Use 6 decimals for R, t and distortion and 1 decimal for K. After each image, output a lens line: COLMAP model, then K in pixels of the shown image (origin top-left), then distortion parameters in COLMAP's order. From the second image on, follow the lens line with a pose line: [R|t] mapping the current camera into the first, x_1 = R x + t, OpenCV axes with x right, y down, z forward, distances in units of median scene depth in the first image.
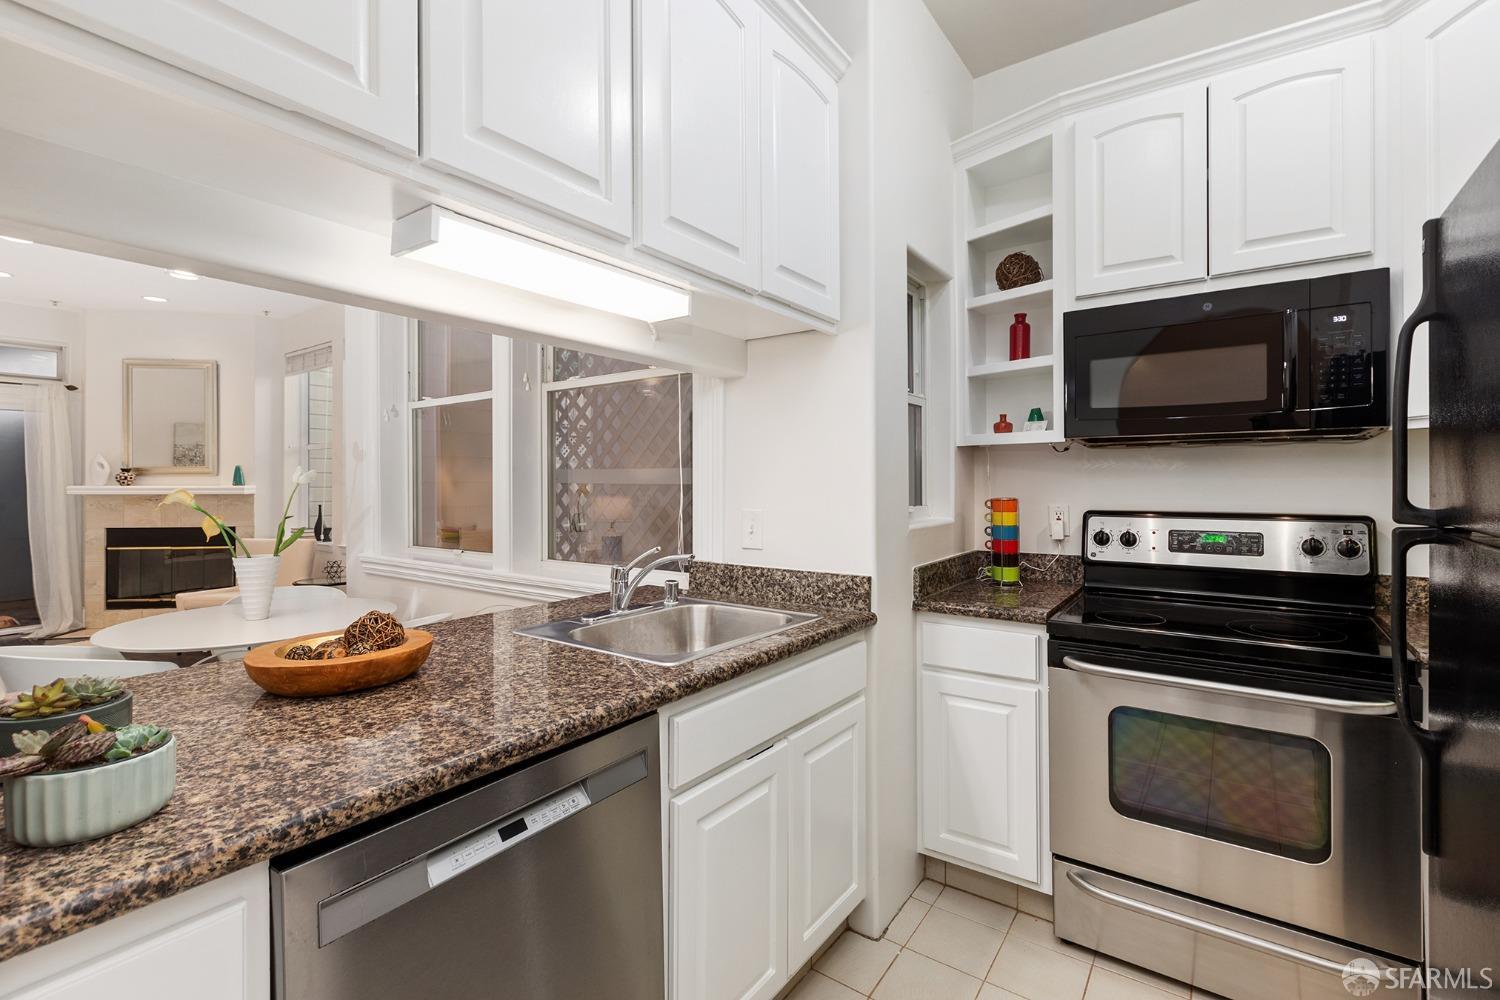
lens RADIAL K [[688.4, 0, 803.3], [0, 688.4, 480.1], [0, 0, 1]] dist [0.005625, 0.000718]
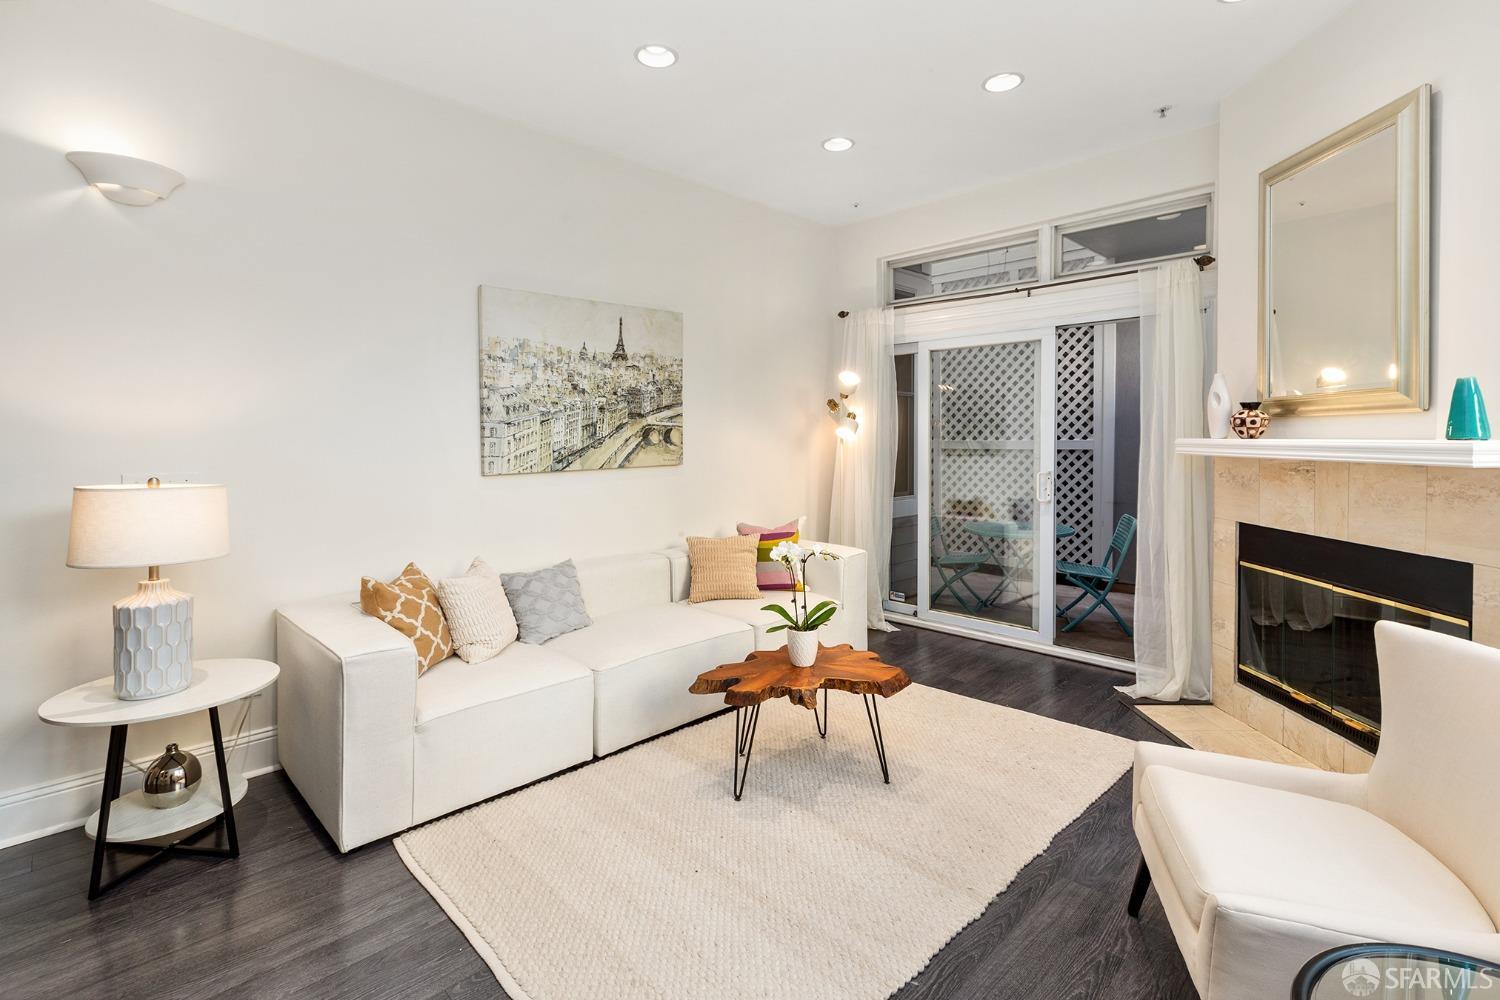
lens RADIAL K [[688.4, 0, 763.8], [0, 688.4, 439.9], [0, 0, 1]] dist [0.005625, 0.000718]
pose [[-0.148333, 0.007833, -0.988906, -1.332010], [0.005430, 0.999960, 0.007106, 0.010917], [0.988923, -0.004316, -0.148370, 2.143383]]
